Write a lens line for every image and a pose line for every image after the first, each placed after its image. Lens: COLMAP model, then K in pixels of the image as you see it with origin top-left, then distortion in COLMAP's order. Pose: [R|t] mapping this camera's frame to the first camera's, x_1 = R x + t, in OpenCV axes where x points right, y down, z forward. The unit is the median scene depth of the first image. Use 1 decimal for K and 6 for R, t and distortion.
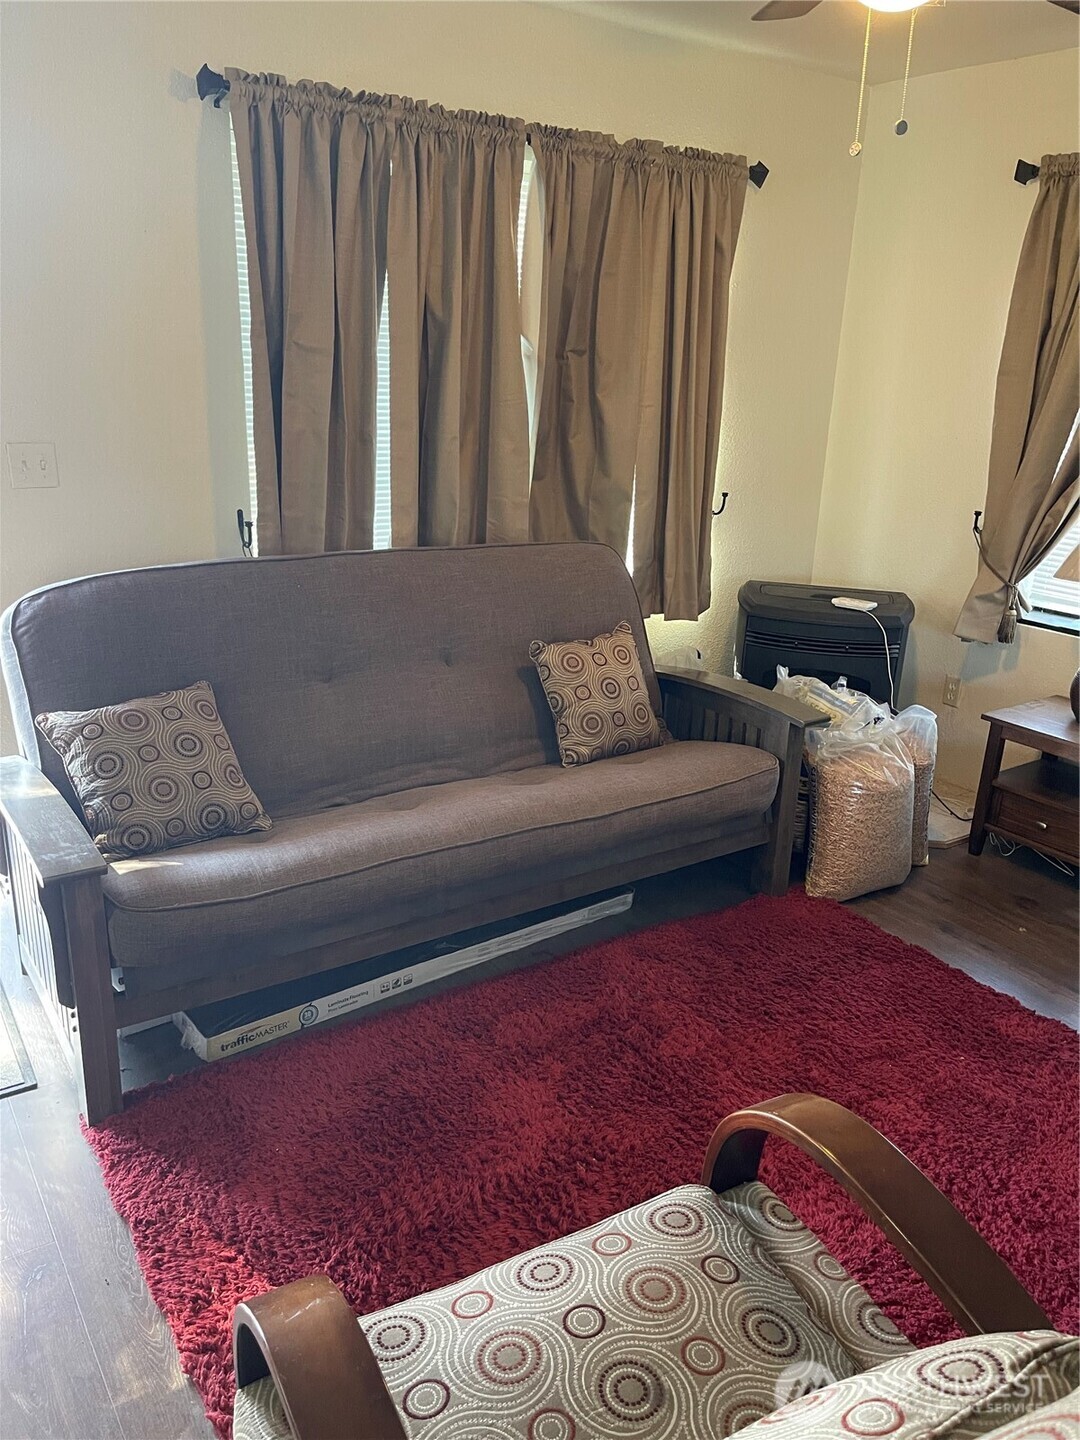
lens RADIAL K [[1082.1, 0, 539.4], [0, 1082.1, 728.9], [0, 0, 1]] dist [0.008819, -0.022457]
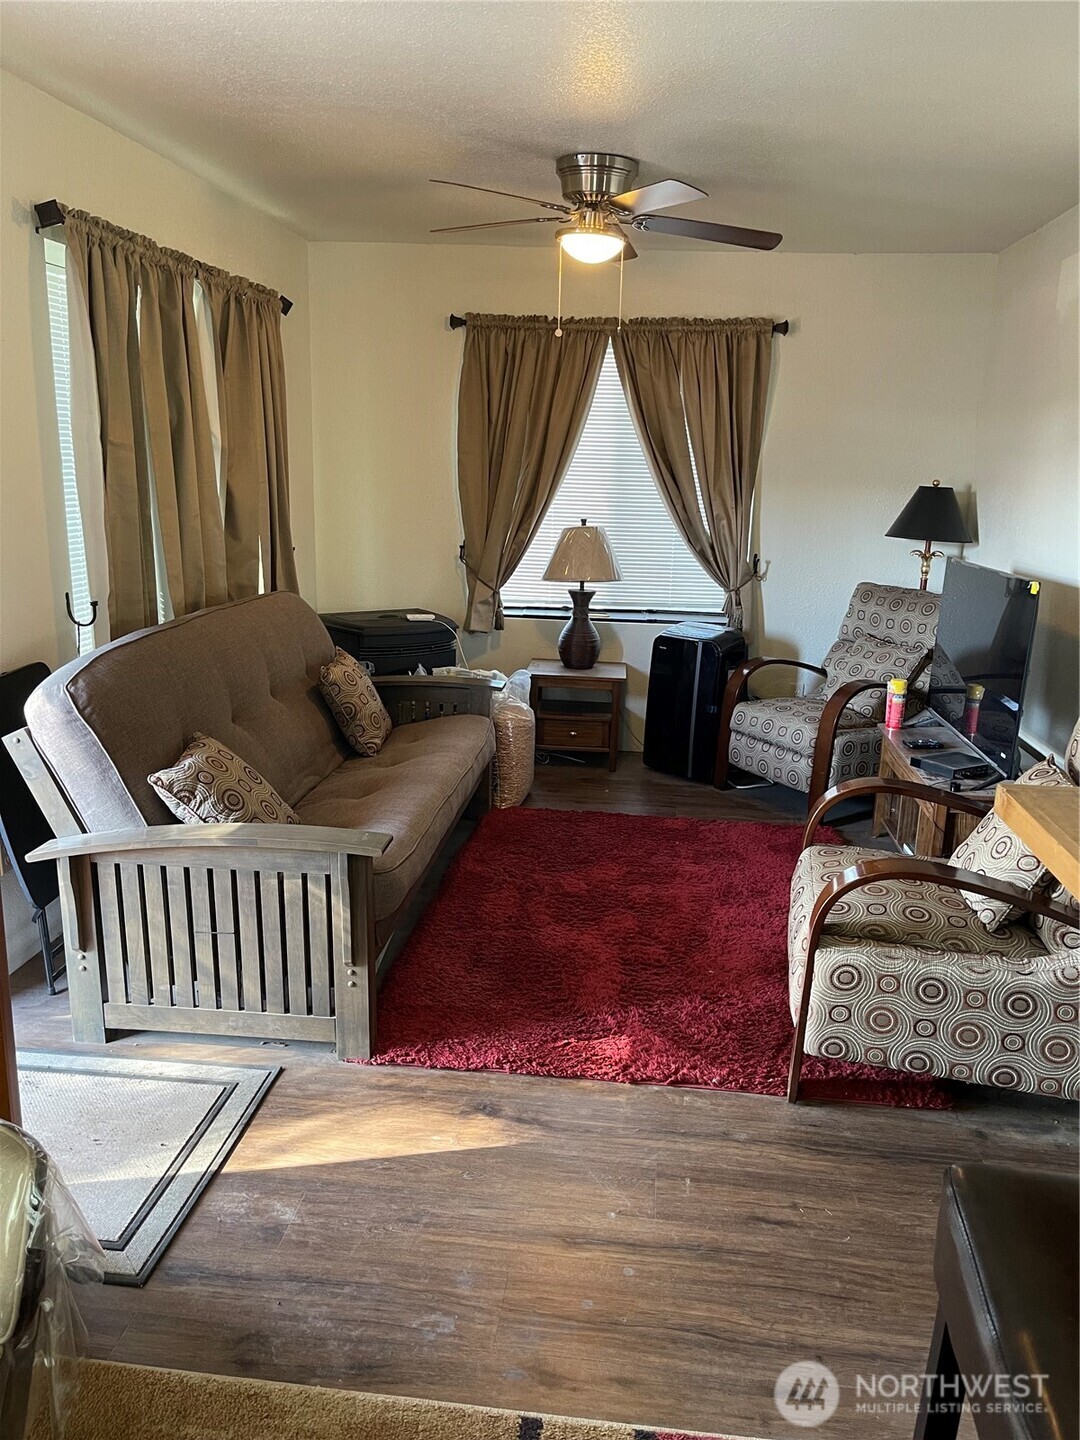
lens RADIAL K [[1082.1, 0, 540.1], [0, 1082.1, 716.2], [0, 0, 1]] dist [0.008819, -0.022457]
pose [[0.659229, -0.191536, 0.727139, -0.681797], [0.232011, 0.971644, 0.045598, -0.021024], [-0.715254, 0.138645, 0.684974, -0.044158]]
